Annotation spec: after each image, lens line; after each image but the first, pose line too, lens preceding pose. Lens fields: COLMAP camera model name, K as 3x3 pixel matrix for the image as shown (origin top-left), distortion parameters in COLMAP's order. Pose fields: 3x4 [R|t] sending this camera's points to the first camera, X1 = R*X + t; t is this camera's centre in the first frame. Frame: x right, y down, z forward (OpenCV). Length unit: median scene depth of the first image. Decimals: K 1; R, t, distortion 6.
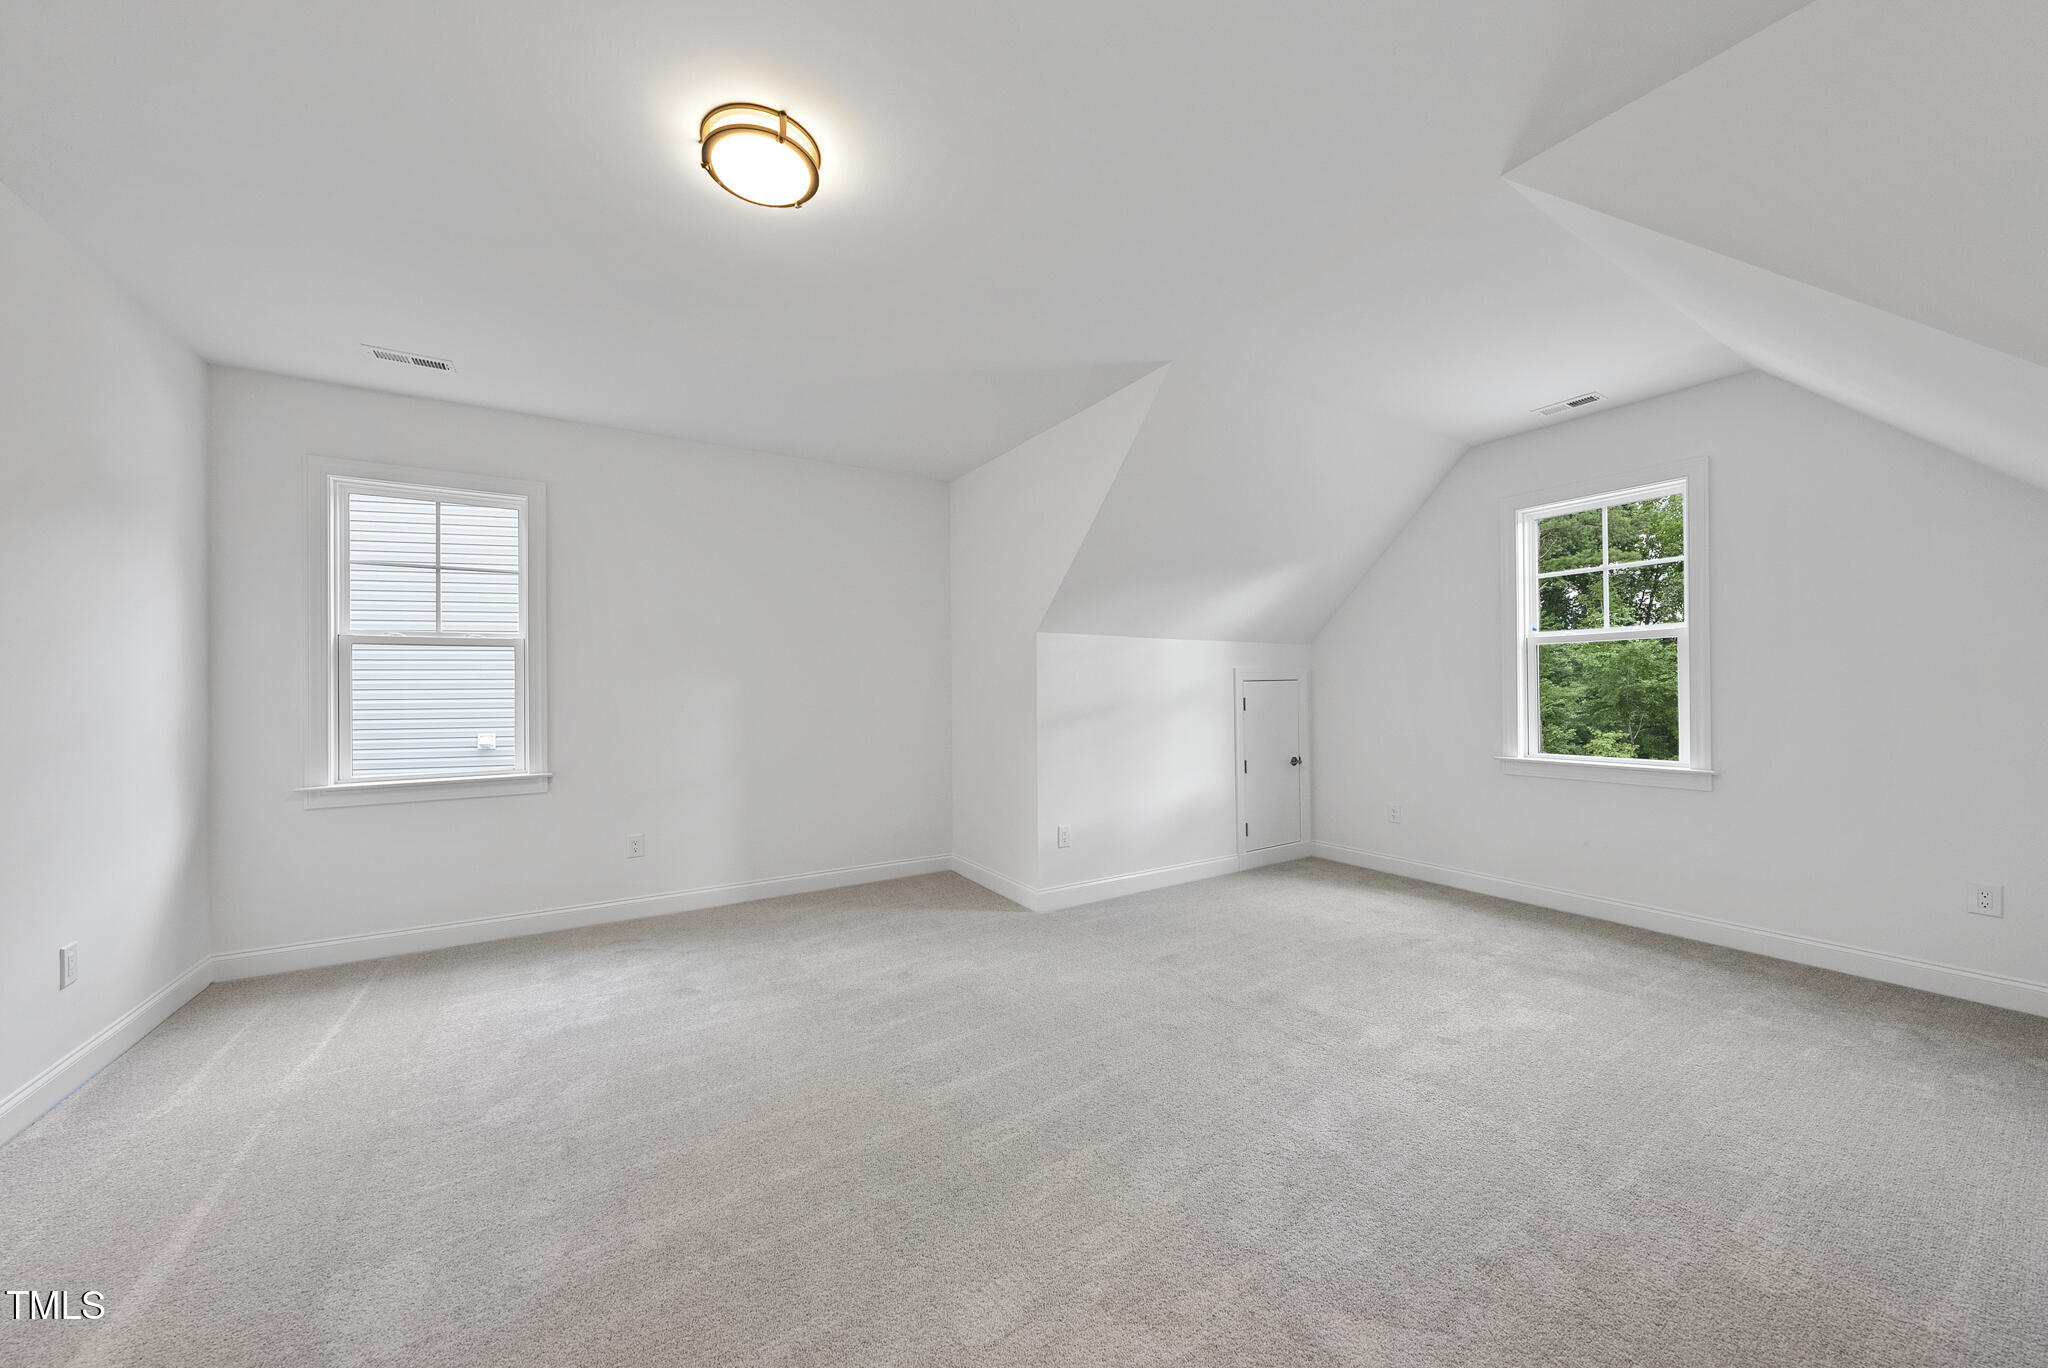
lens RADIAL K [[715.6, 0, 1013.2], [0, 715.6, 681.6], [0, 0, 1]] dist [-0.000932, 0.000106]
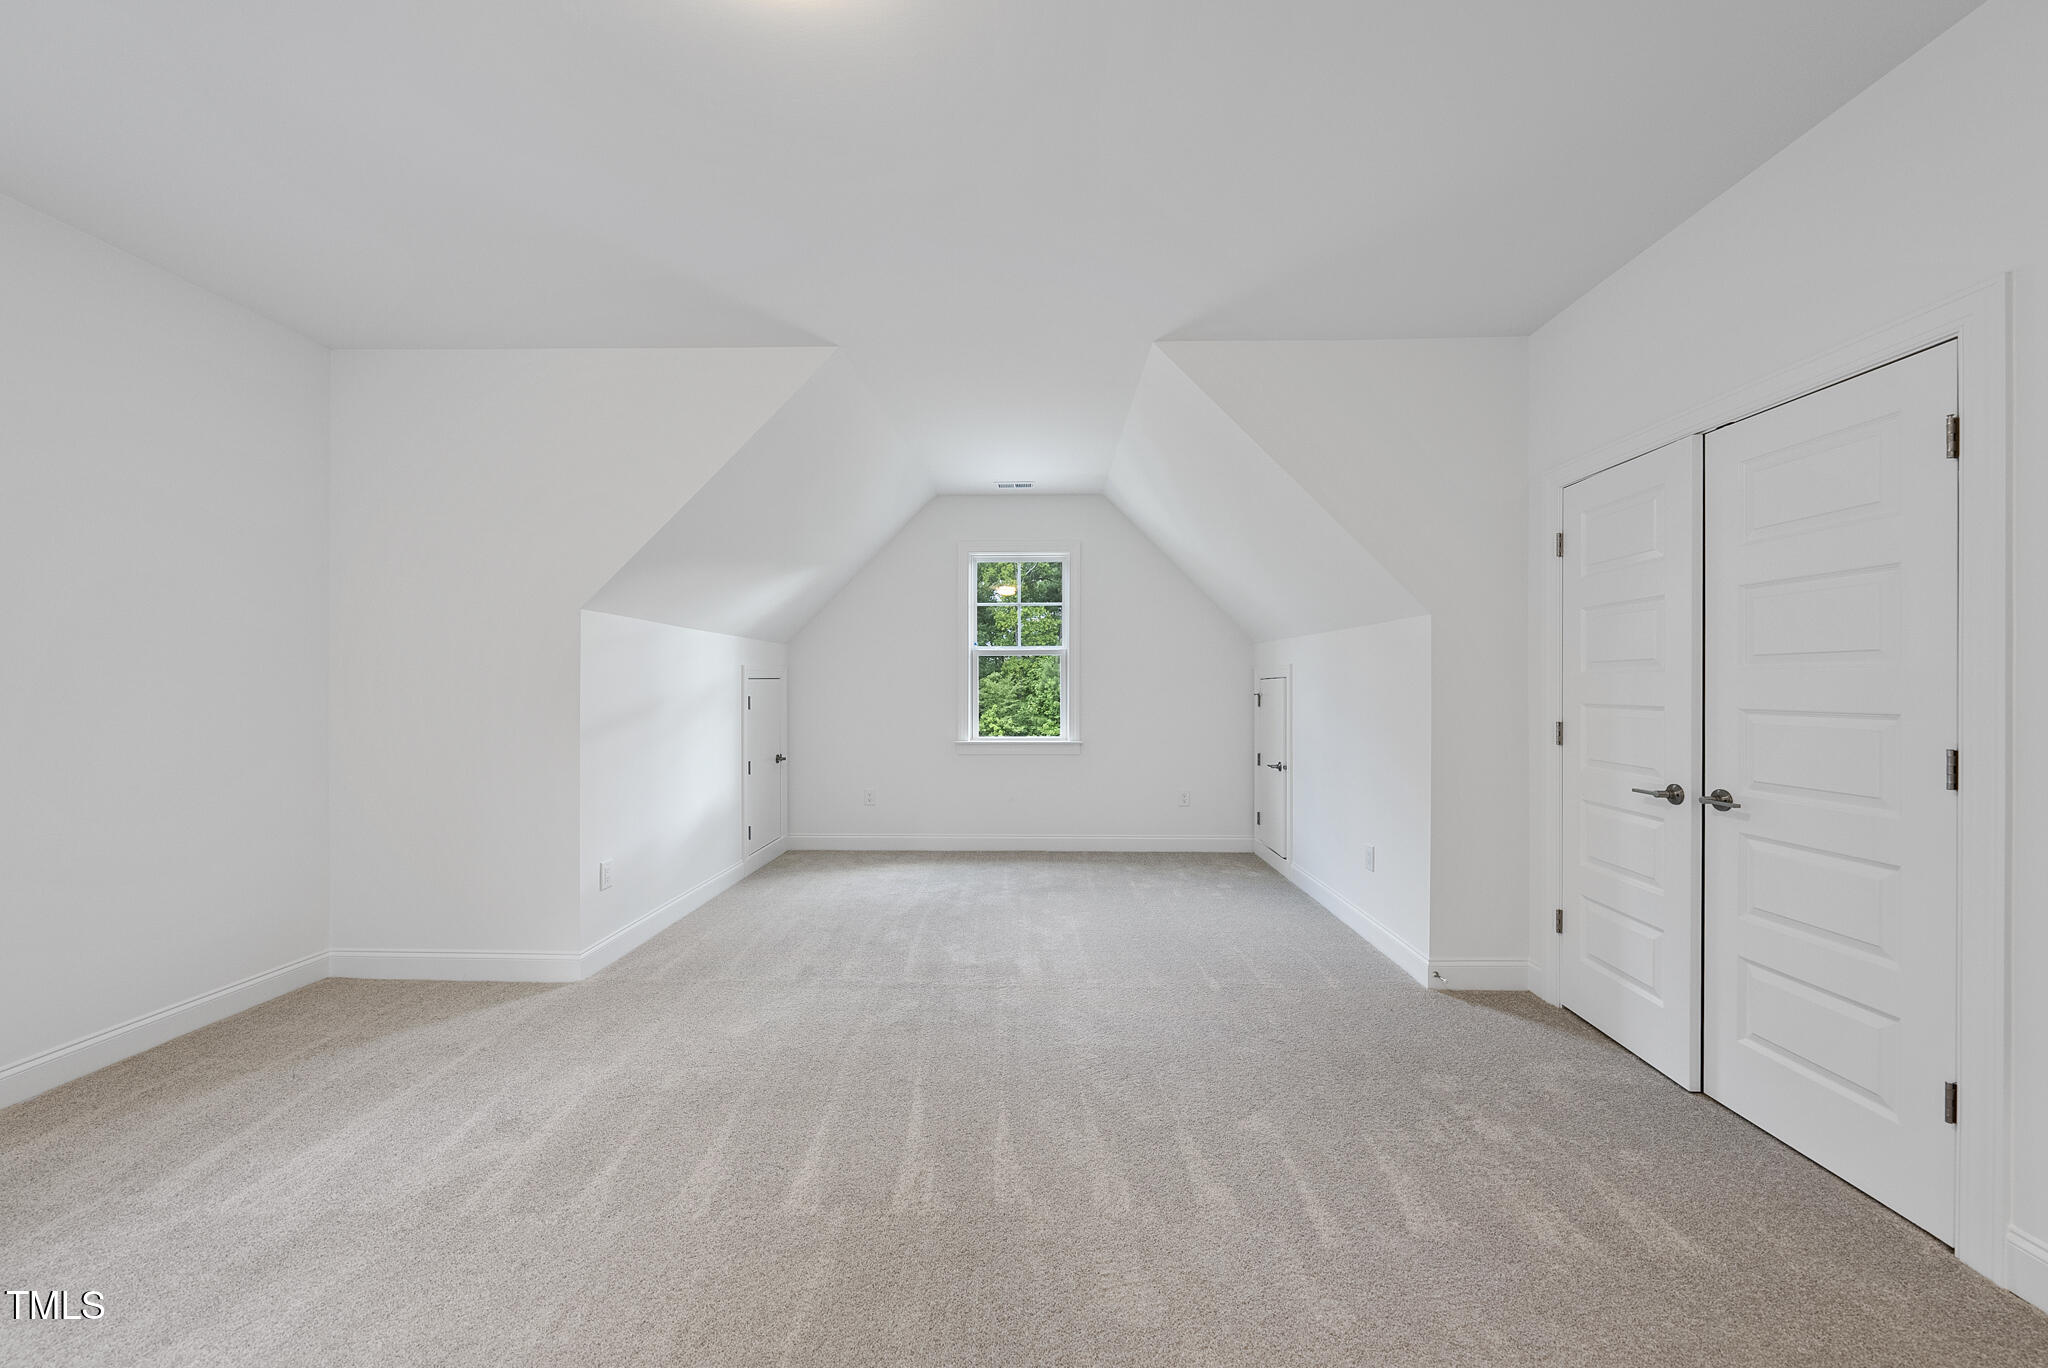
lens RADIAL K [[715.6, 0, 1016.2], [0, 715.6, 686.1], [0, 0, 1]] dist [-0.000932, 0.000106]
pose [[0.550407, 0.009890, 0.834838, -0.372866], [-0.013924, 0.999900, -0.002665, 0.008273], [-0.834780, -0.010157, 0.550489, 0.224677]]
